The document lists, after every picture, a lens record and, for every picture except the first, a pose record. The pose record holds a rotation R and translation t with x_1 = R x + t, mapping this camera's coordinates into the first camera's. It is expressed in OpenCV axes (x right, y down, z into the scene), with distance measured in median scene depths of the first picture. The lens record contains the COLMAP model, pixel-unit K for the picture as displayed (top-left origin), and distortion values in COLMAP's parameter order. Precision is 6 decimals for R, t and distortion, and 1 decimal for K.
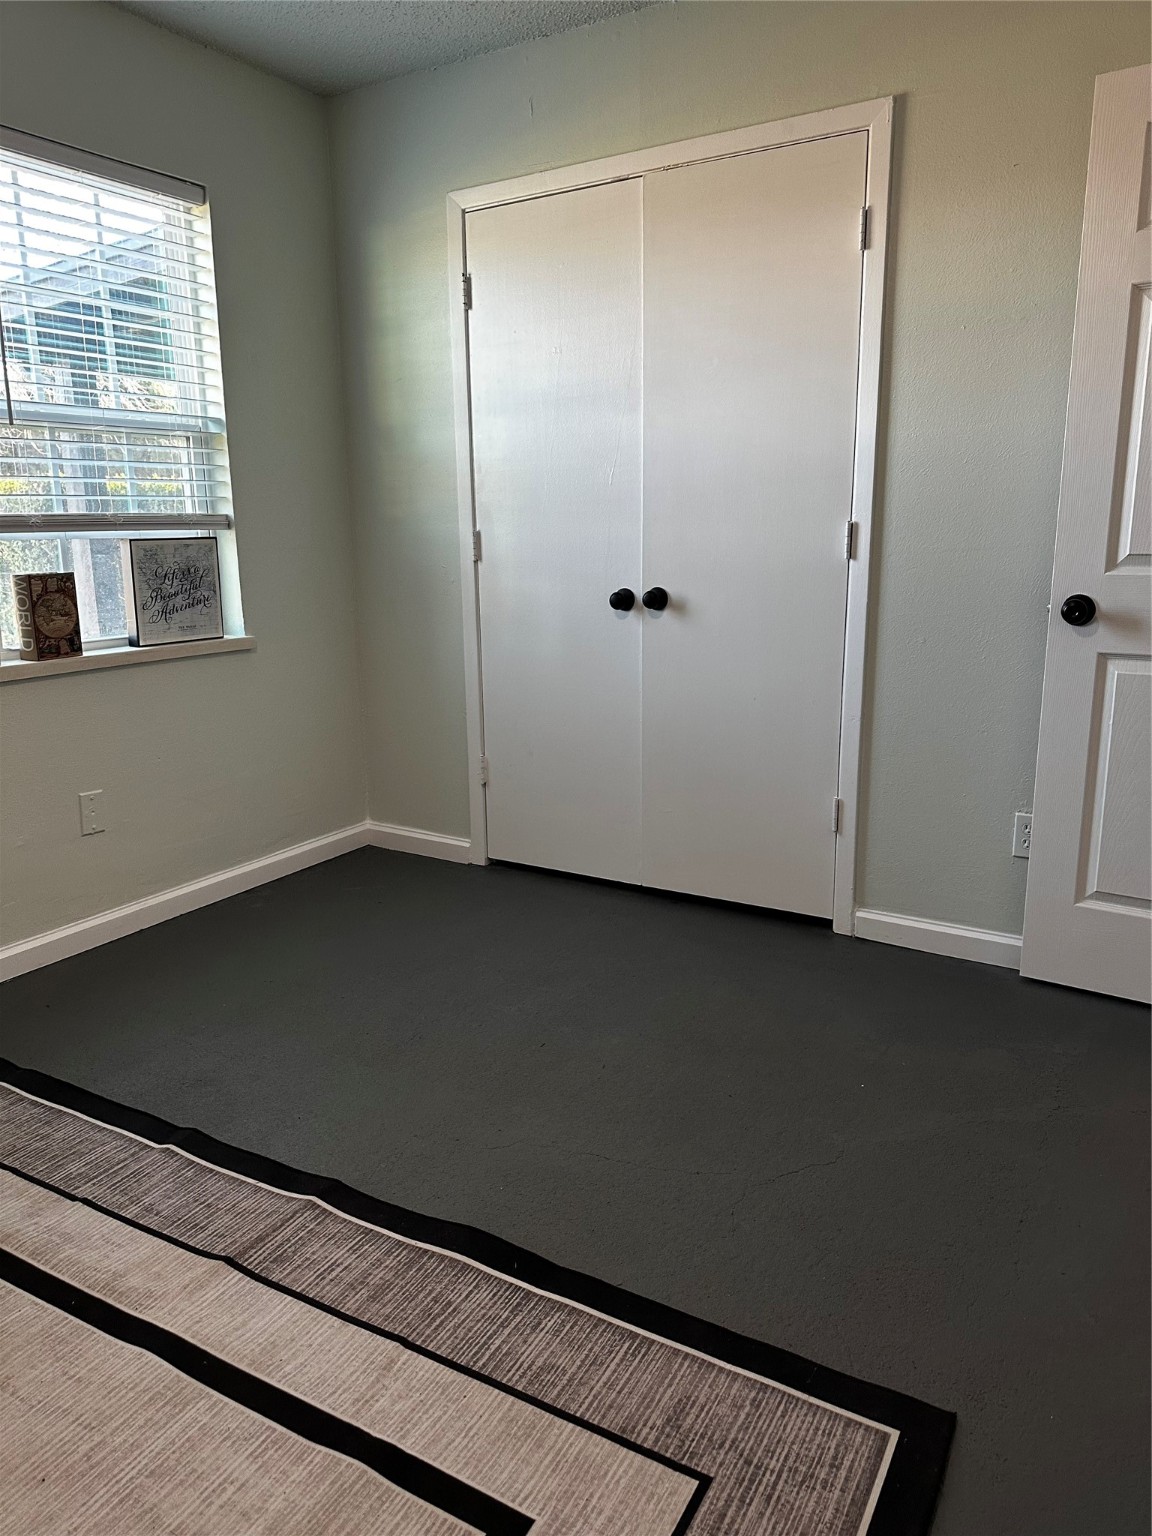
lens RADIAL K [[1111.4, 0, 576.0], [0, 1111.4, 768.0], [0, 0, 1]] dist [0.040664, -0.039378]
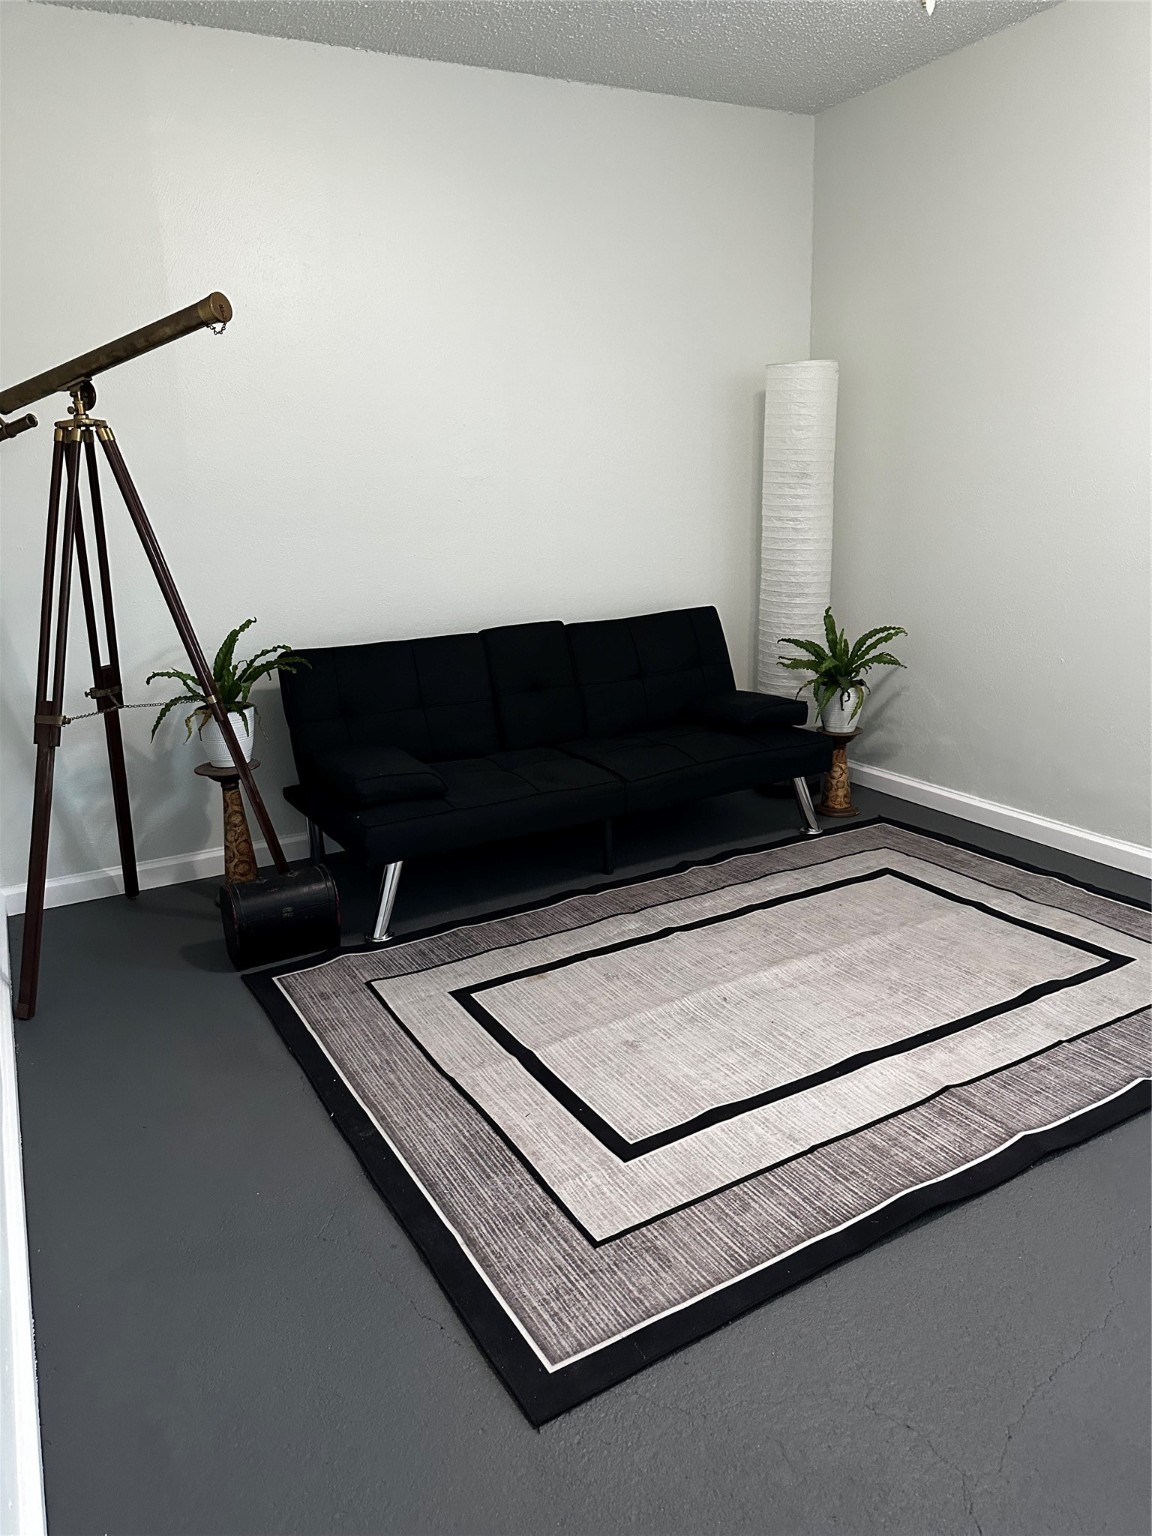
lens RADIAL K [[1111.4, 0, 576.0], [0, 1111.4, 768.0], [0, 0, 1]] dist [0.040664, -0.039378]
pose [[-0.515969, 0.248050, -0.819907, 1.025824], [-0.153676, 0.914823, 0.373474, -0.357723], [0.842710, 0.318701, -0.433901, 1.311557]]
